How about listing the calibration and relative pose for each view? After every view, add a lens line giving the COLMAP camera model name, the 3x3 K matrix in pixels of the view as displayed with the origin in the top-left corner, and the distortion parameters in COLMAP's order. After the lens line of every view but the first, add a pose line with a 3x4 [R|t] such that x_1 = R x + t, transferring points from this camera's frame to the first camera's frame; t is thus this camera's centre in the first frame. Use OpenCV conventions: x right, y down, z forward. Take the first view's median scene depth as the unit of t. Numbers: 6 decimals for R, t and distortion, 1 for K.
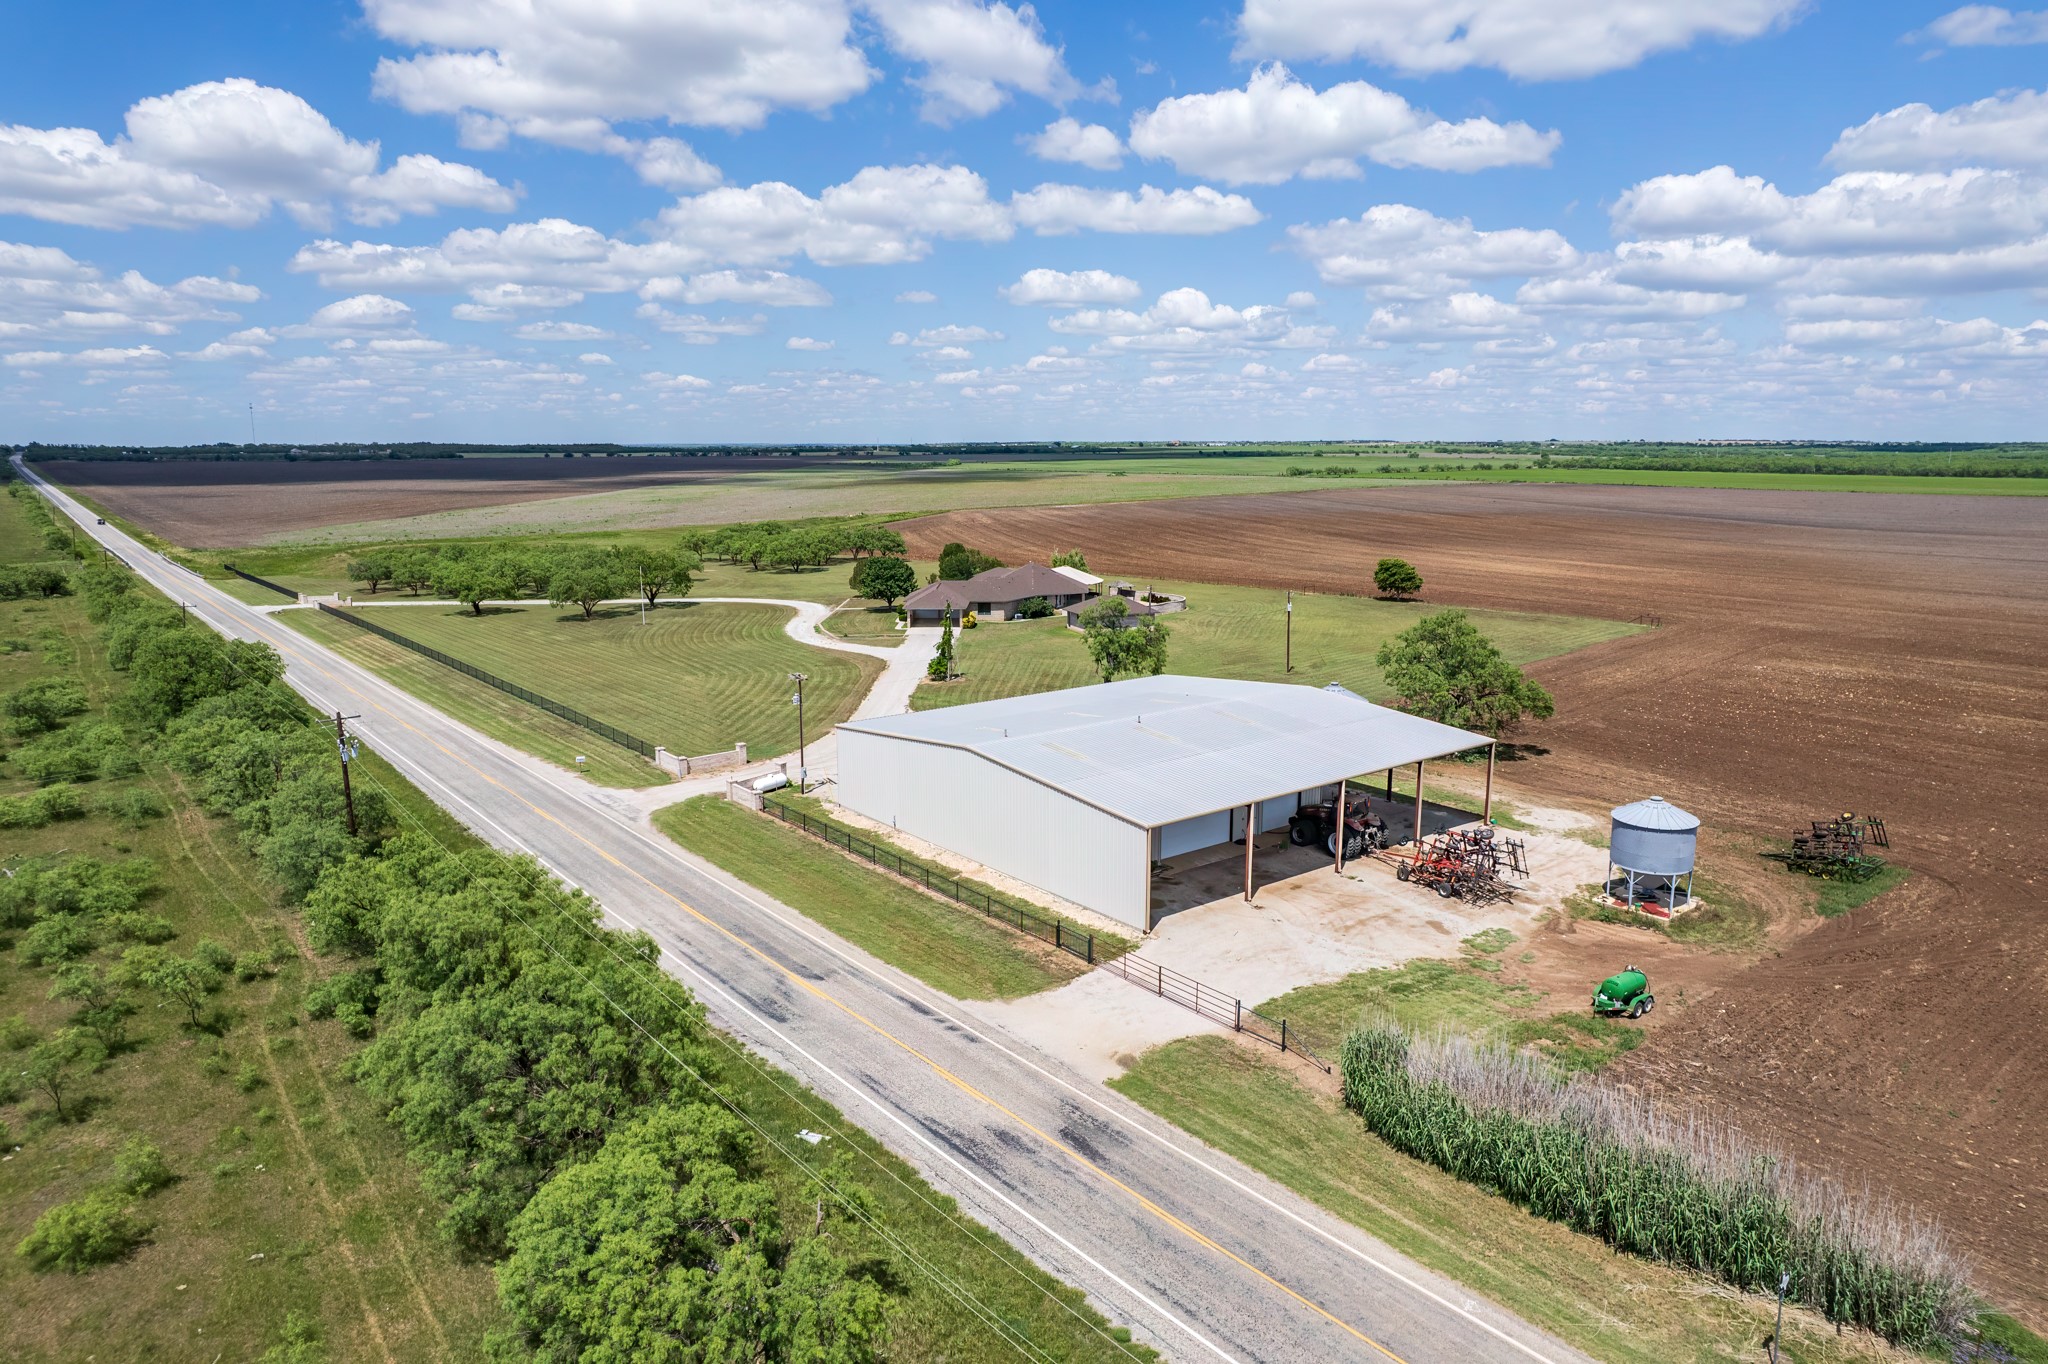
lens RADIAL K [[1369.4, 0, 1067.0], [0, 1369.4, 681.4], [0, 0, 1]] dist [-0.088782, 0.087602]
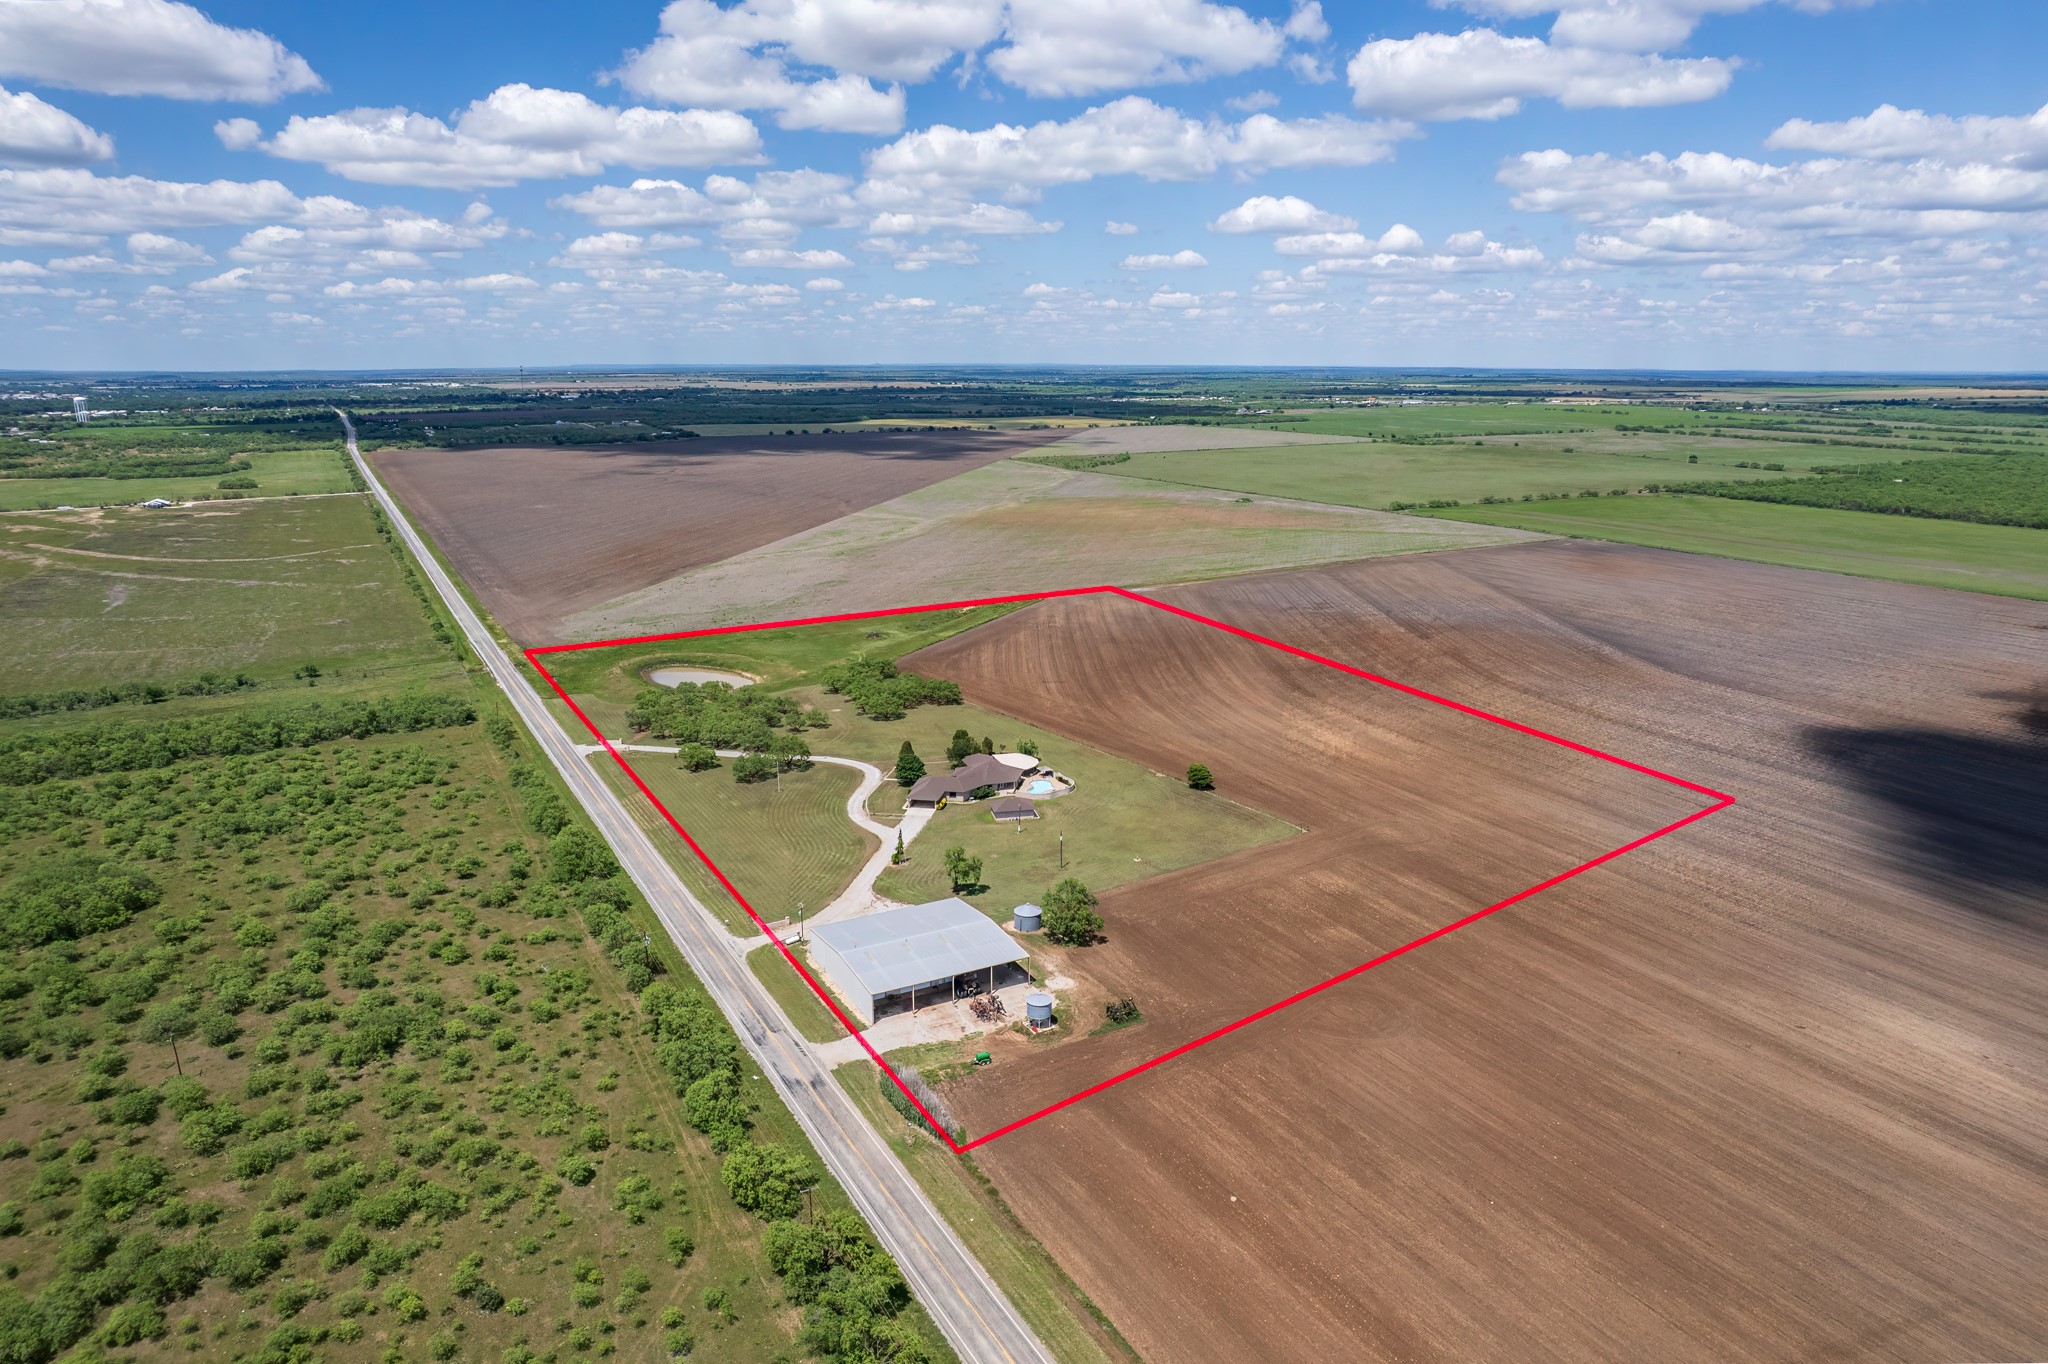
lens RADIAL K [[1412.0, 0, 1024.0], [0, 1412.0, 682.0], [0, 0, 1]] dist [-0.046164, -0.000076]
pose [[0.980851, 0.035589, -0.191482, 1.026157], [-0.023472, 0.997597, 0.065184, -0.863898], [0.193342, -0.059441, 0.979329, -2.200438]]
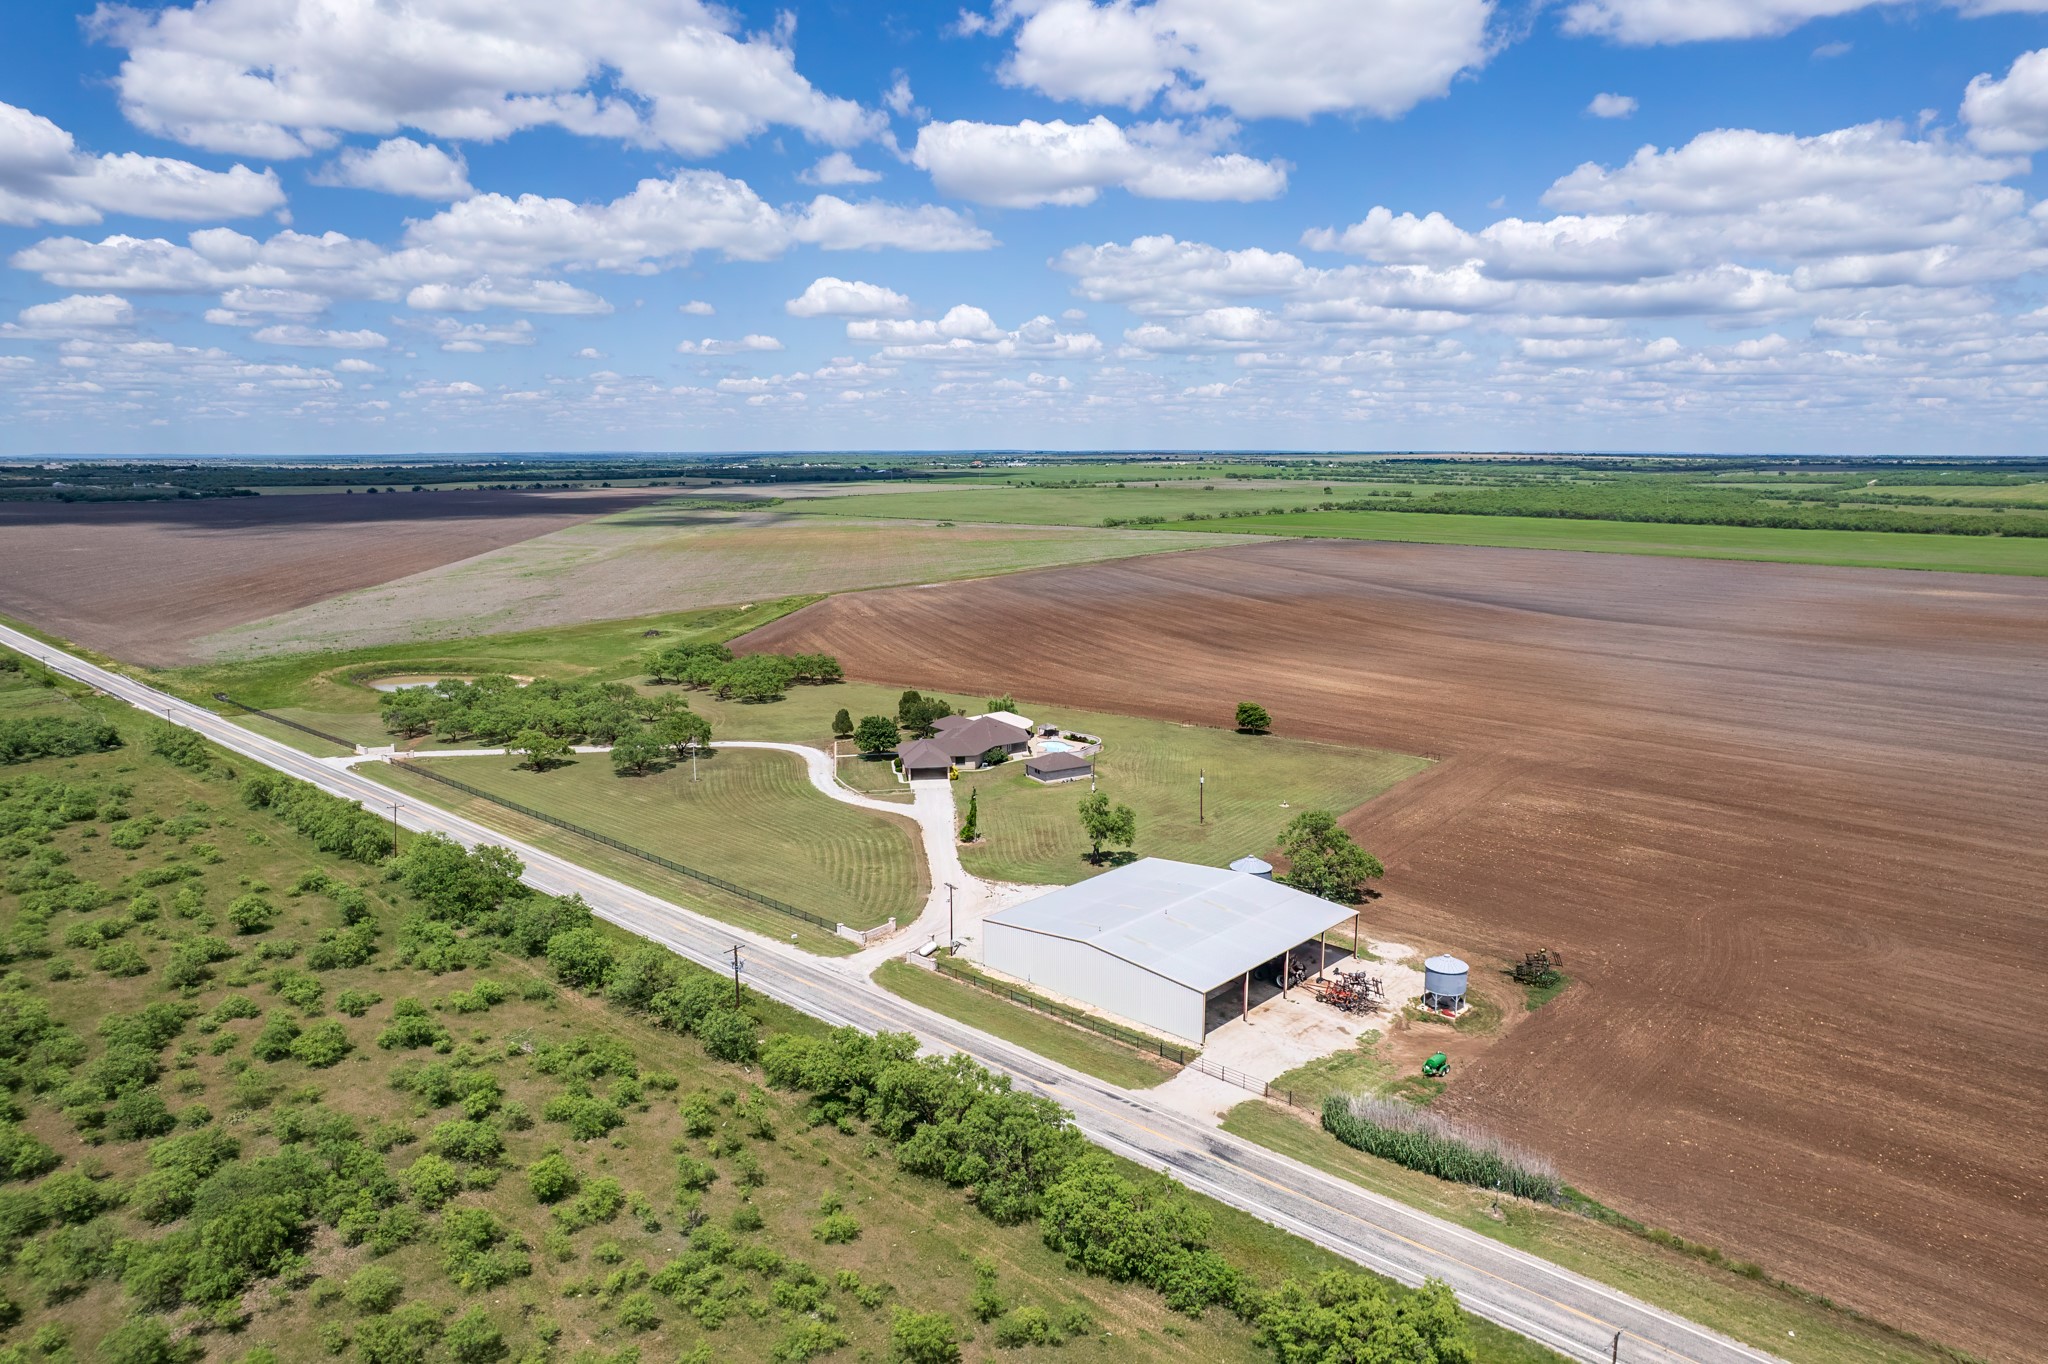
lens RADIAL K [[1369.4, 0, 1067.0], [0, 1369.4, 681.4], [0, 0, 1]] dist [-0.088782, 0.087602]
pose [[0.988145, -0.028780, 0.150799, -0.406648], [0.028568, 0.999585, 0.003570, -0.344750], [-0.150839, 0.000781, 0.988558, -0.890453]]
